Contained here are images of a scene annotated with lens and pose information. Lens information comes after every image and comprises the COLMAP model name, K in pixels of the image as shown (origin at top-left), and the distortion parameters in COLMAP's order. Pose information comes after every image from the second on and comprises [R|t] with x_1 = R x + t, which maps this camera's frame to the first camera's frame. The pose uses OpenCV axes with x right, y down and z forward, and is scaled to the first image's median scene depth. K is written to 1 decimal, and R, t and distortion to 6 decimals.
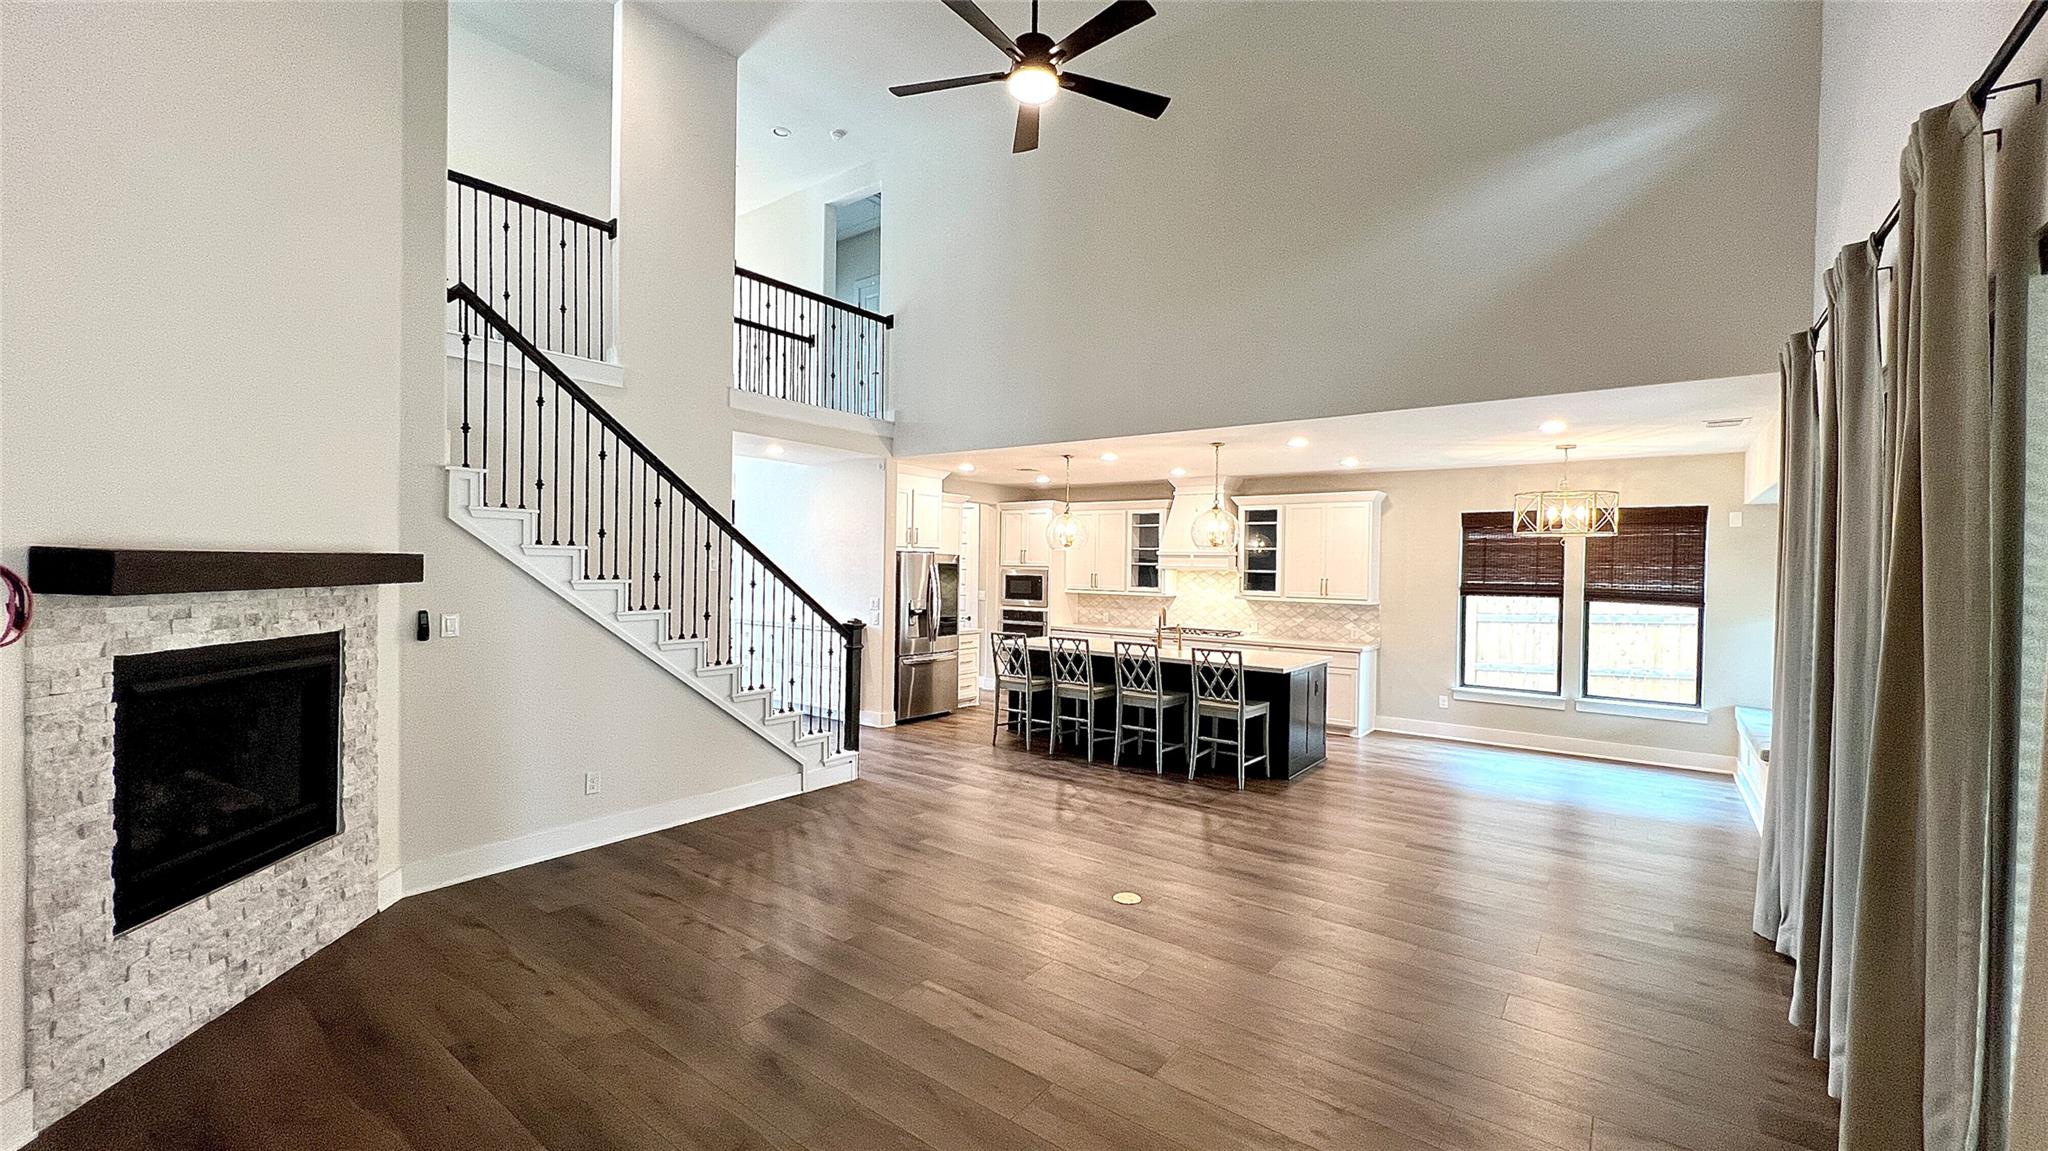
lens RADIAL K [[817.7, 0, 1024.0], [0, 817.7, 575.5], [0, 0, 1]] dist [0.000240, 0.000049]
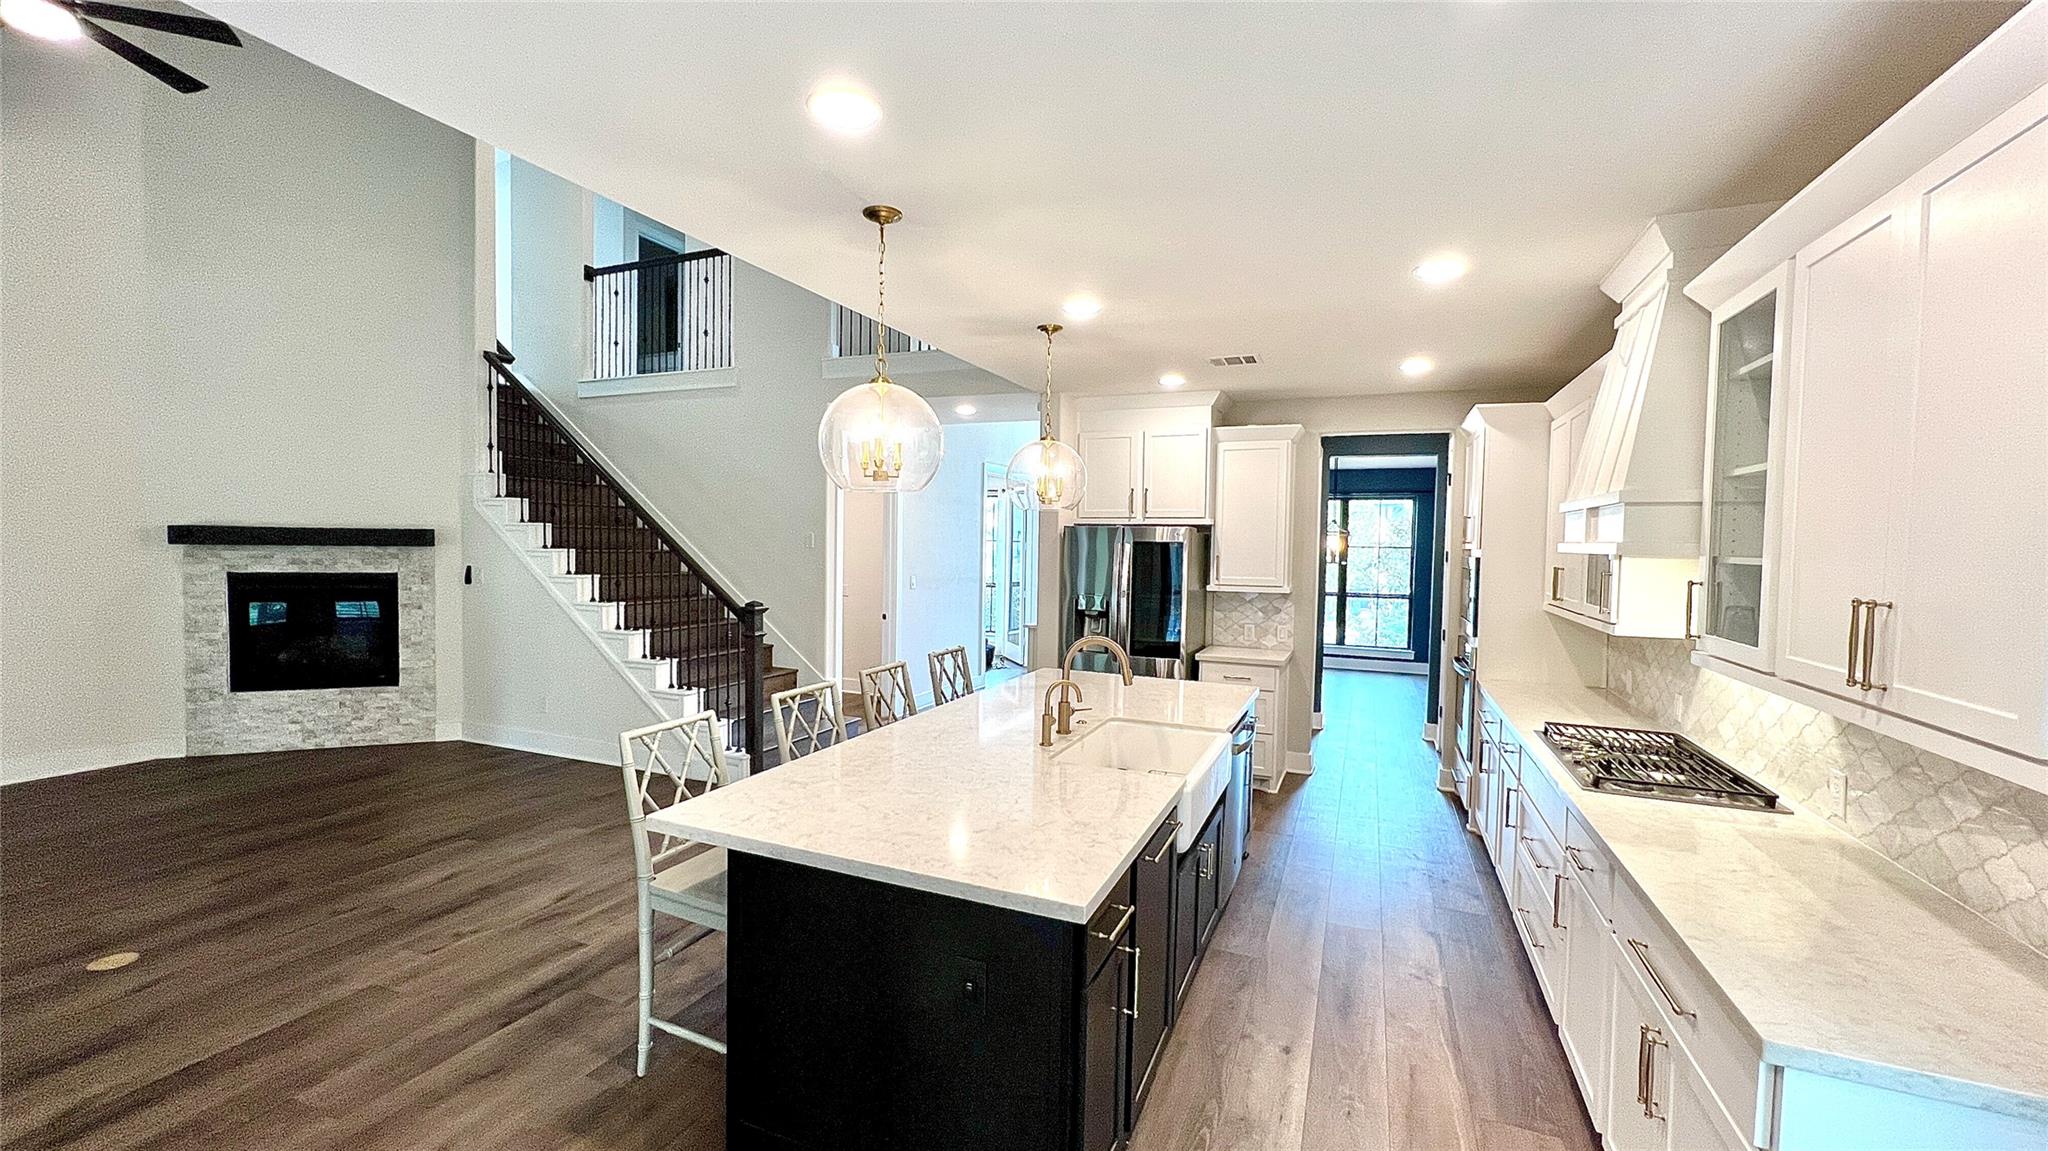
lens RADIAL K [[817.7, 0, 1024.0], [0, 817.7, 575.5], [0, 0, 1]] dist [0.000240, 0.000049]
pose [[0.246386, 0.028480, -0.968753, 0.549675], [-0.026079, 0.999401, 0.022748, -0.000955], [0.968821, 0.019659, 0.246981, 0.844079]]
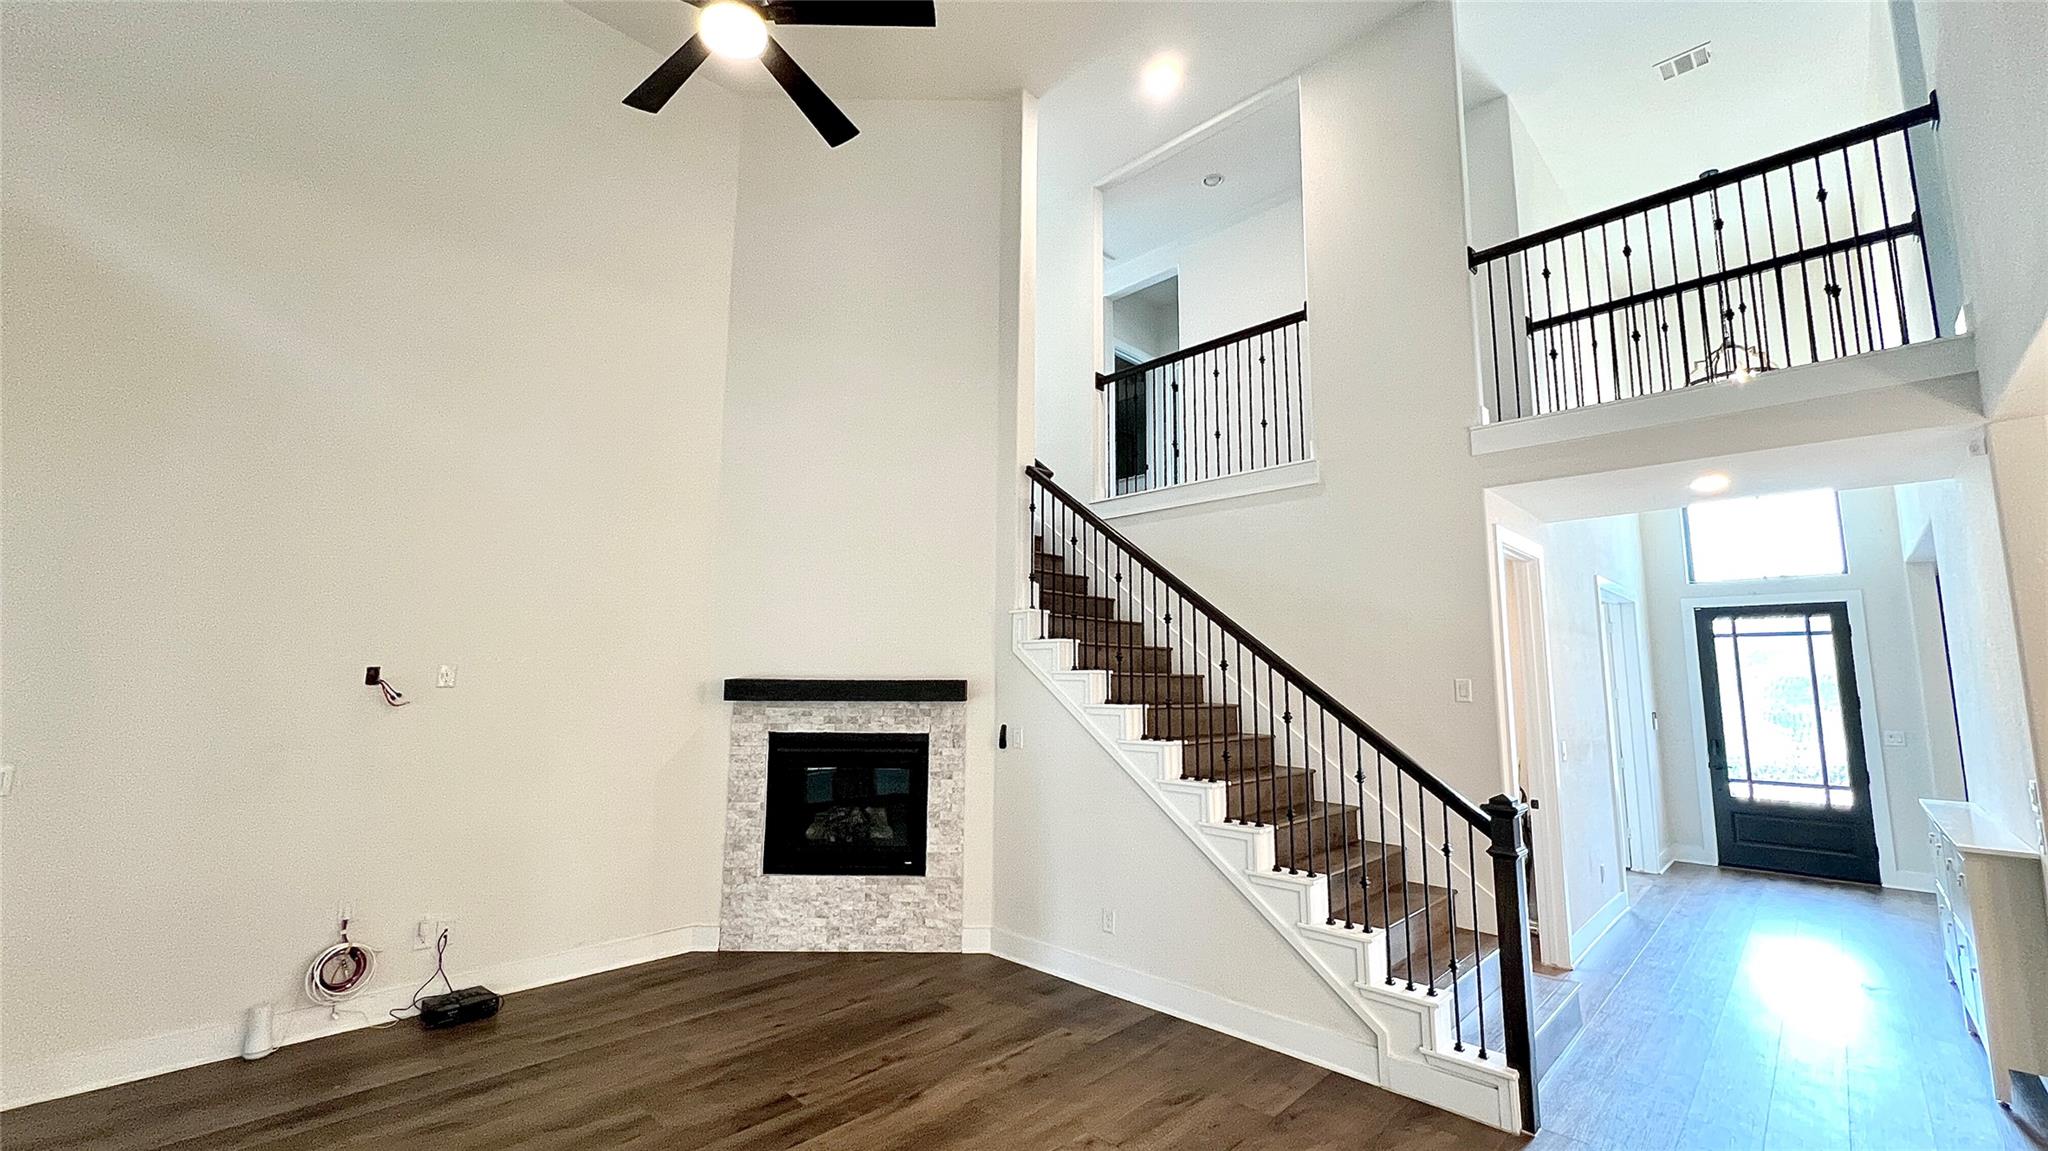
lens RADIAL K [[817.7, 0, 1024.0], [0, 817.7, 575.5], [0, 0, 1]] dist [0.000240, 0.000049]
pose [[-0.124251, -0.144402, -0.981687, 0.284085], [-0.021740, 0.989513, -0.142802, -0.003216], [0.992013, 0.003599, -0.126087, 0.608351]]
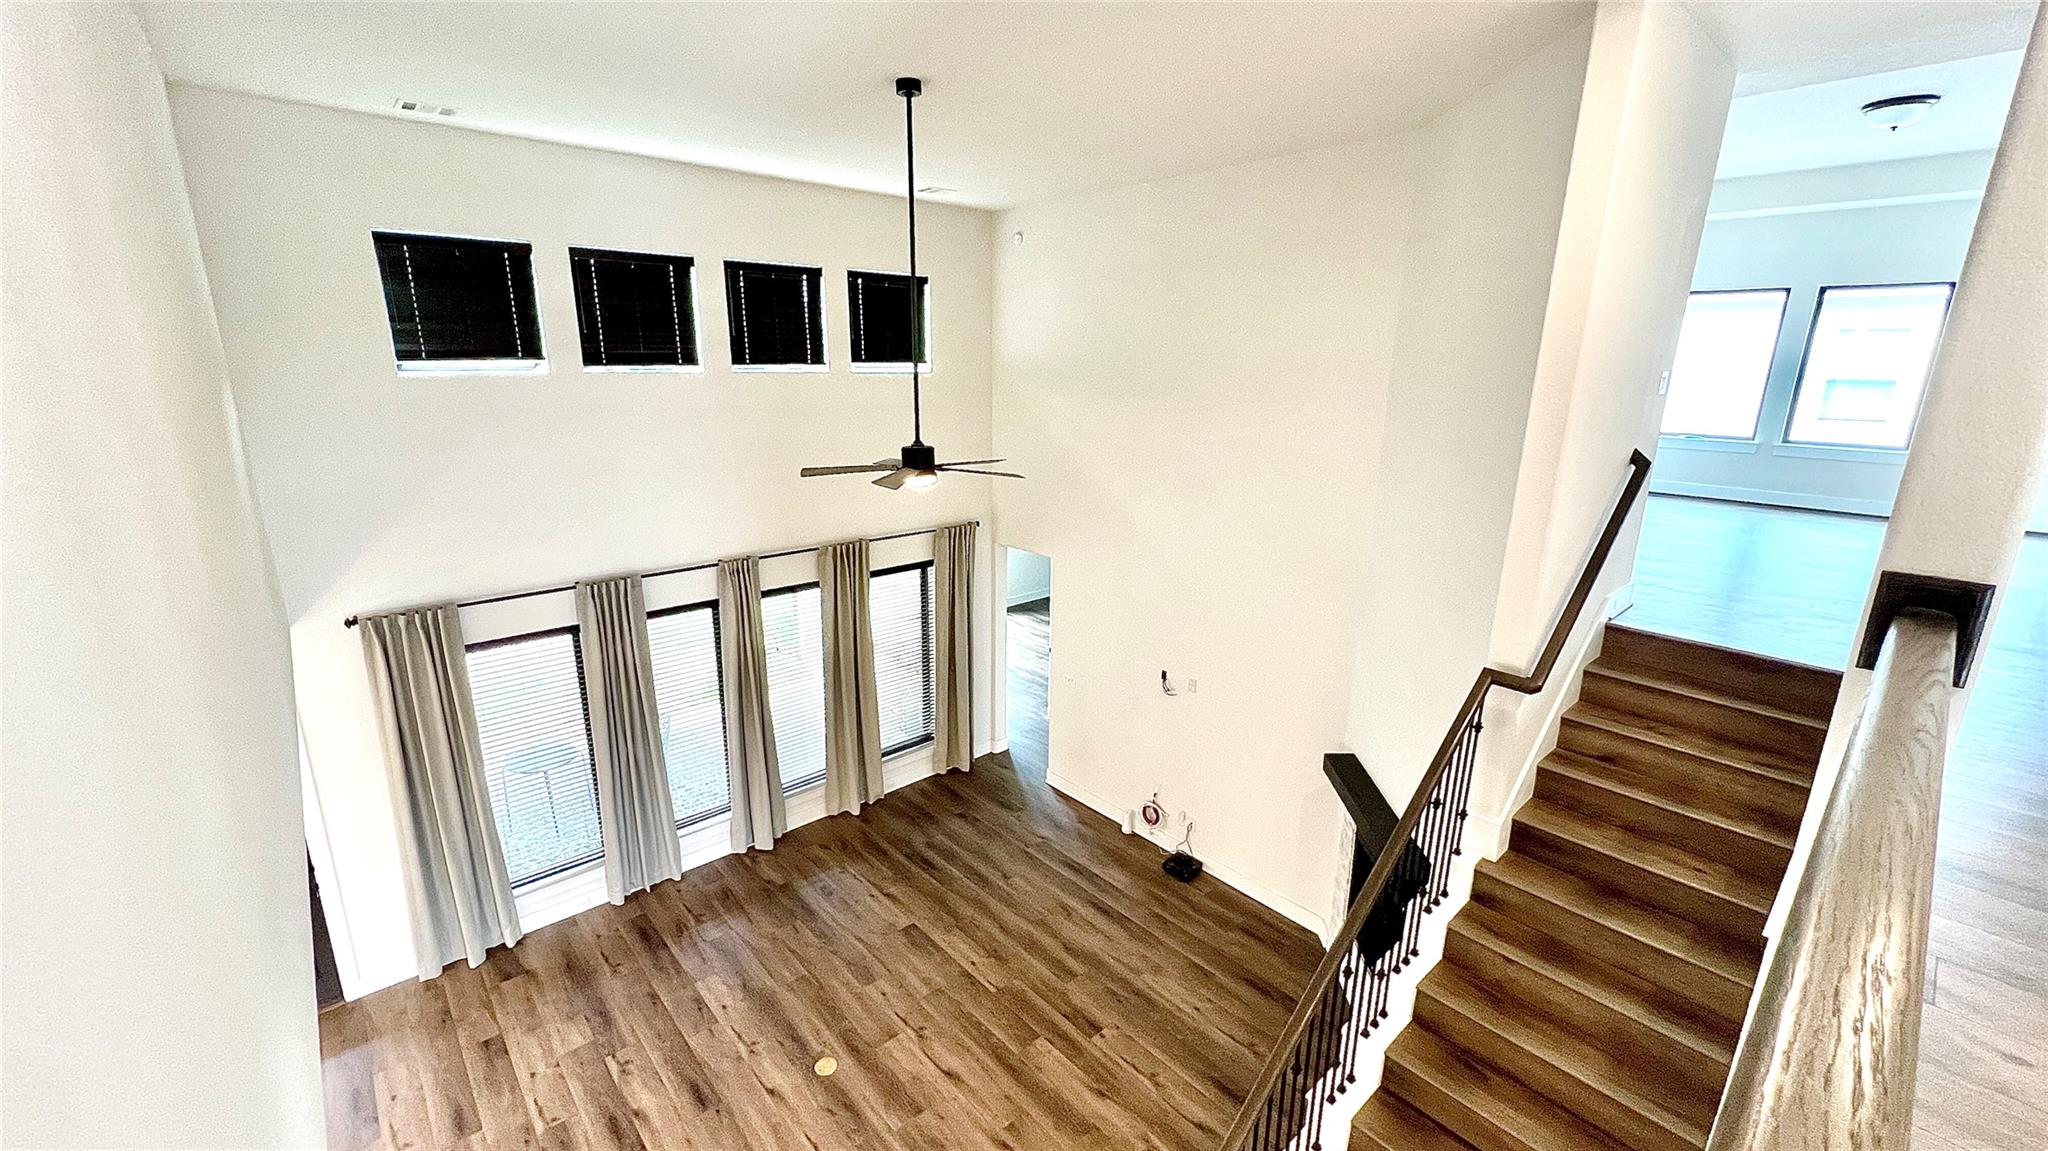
lens RADIAL K [[817.7, 0, 1024.0], [0, 817.7, 575.5], [0, 0, 1]] dist [0.000240, 0.000049]
pose [[-0.981242, -0.072293, 0.178710, -0.183942], [-0.021182, 0.961842, 0.272785, -0.363267], [-0.191611, 0.263882, -0.945331, 1.011719]]
